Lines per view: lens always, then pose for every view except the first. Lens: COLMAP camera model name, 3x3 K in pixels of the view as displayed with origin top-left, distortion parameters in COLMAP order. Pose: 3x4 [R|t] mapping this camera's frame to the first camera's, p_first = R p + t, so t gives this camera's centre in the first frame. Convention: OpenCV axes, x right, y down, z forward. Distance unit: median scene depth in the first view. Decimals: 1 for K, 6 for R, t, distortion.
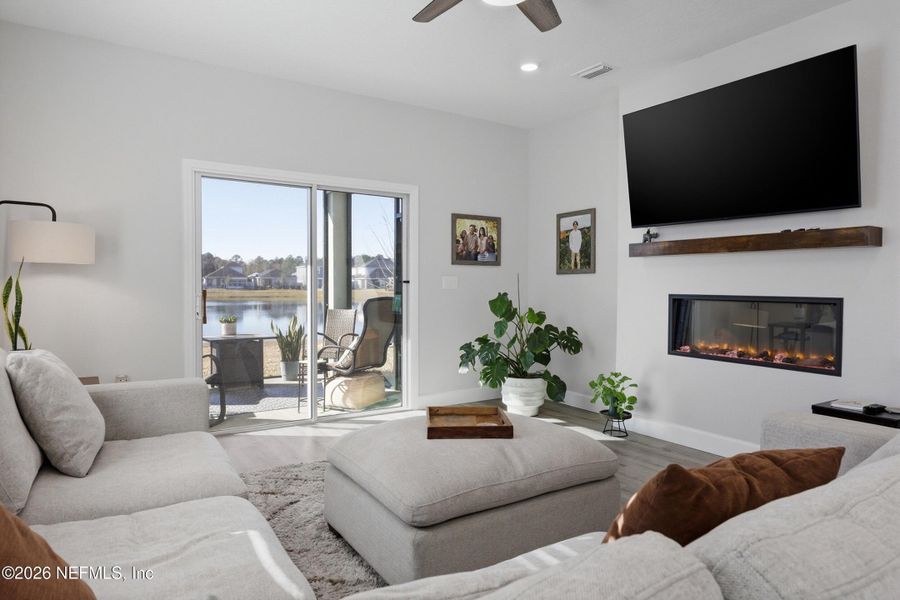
lens RADIAL K [[546.2, 0, 448.5], [0, 546.2, 295.9], [0, 0, 1]] dist [0.000995, 0.000638]
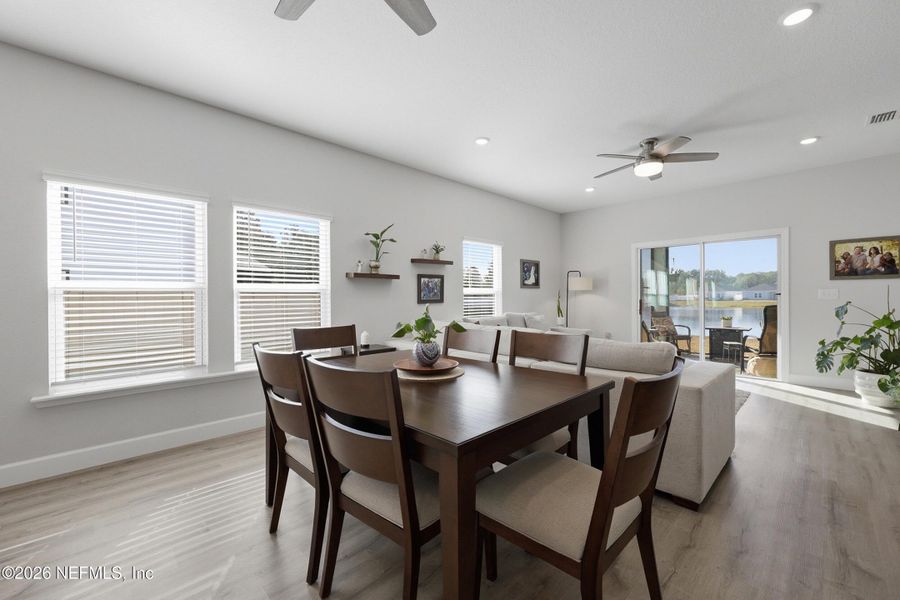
lens RADIAL K [[366.0, 0, 450.0], [0, 366.0, 300.0], [0, 0, 1]] dist [0.000413, -0.000109]
pose [[0.202533, 0.000964, -0.979275, 0.672017], [-0.015602, 0.999876, -0.002242, 0.006201], [0.979151, 0.015733, 0.202523, -0.065386]]
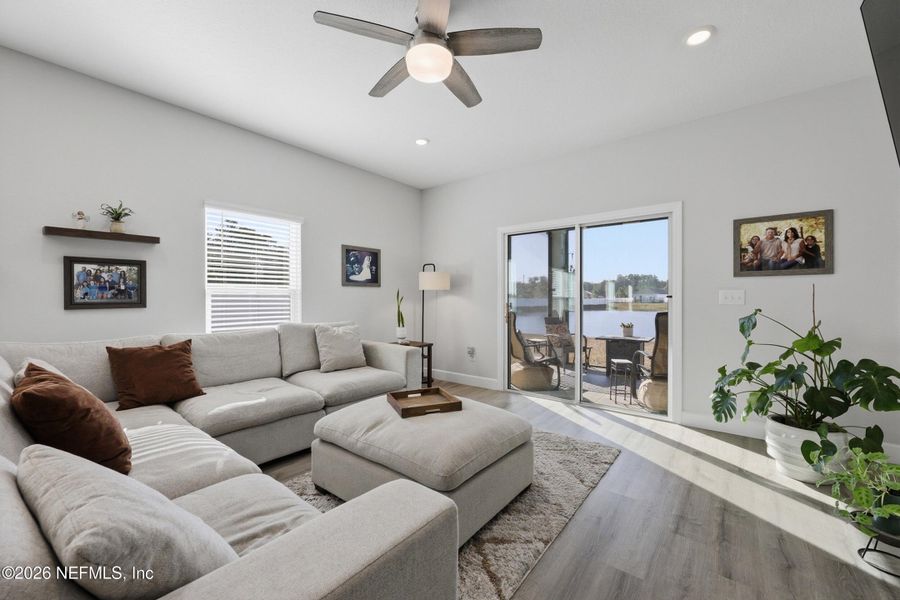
lens RADIAL K [[362.8, 0, 447.5], [0, 362.8, 300.0], [0, 0, 1]] dist [-0.000196, -0.000030]
pose [[0.318125, -0.000658, -0.948049, 0.416916], [-0.020629, 0.999758, -0.007617, -0.005158], [0.947824, 0.021981, 0.318035, 0.361361]]
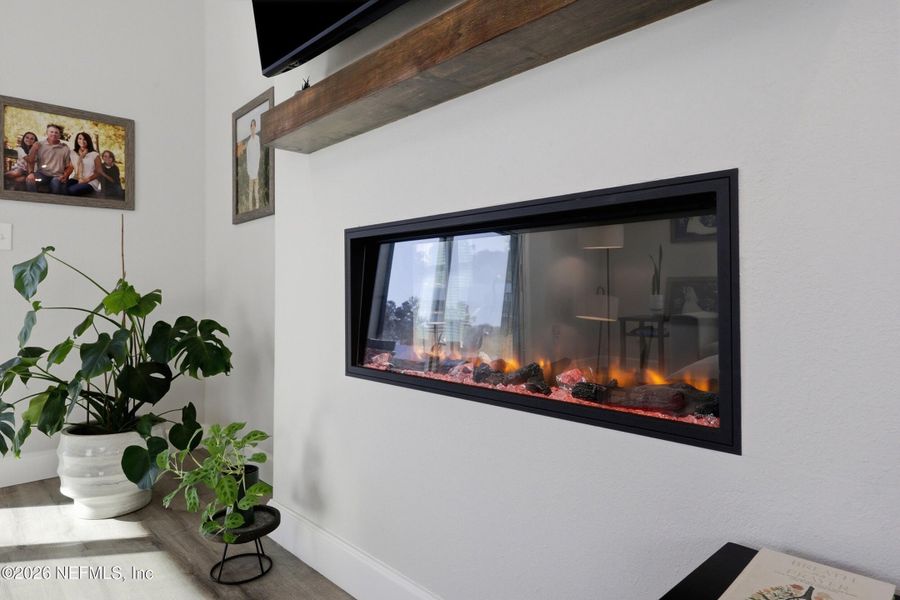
lens RADIAL K [[539.1, 0, 447.5], [0, 539.1, 281.3], [0, 0, 1]] dist [-0.001372, 0.000316]
pose [[0.982582, -0.007478, 0.185679, 0.312198], [0.015055, 0.999109, -0.039430, 0.041256], [-0.185219, 0.041539, 0.981819, 0.451226]]
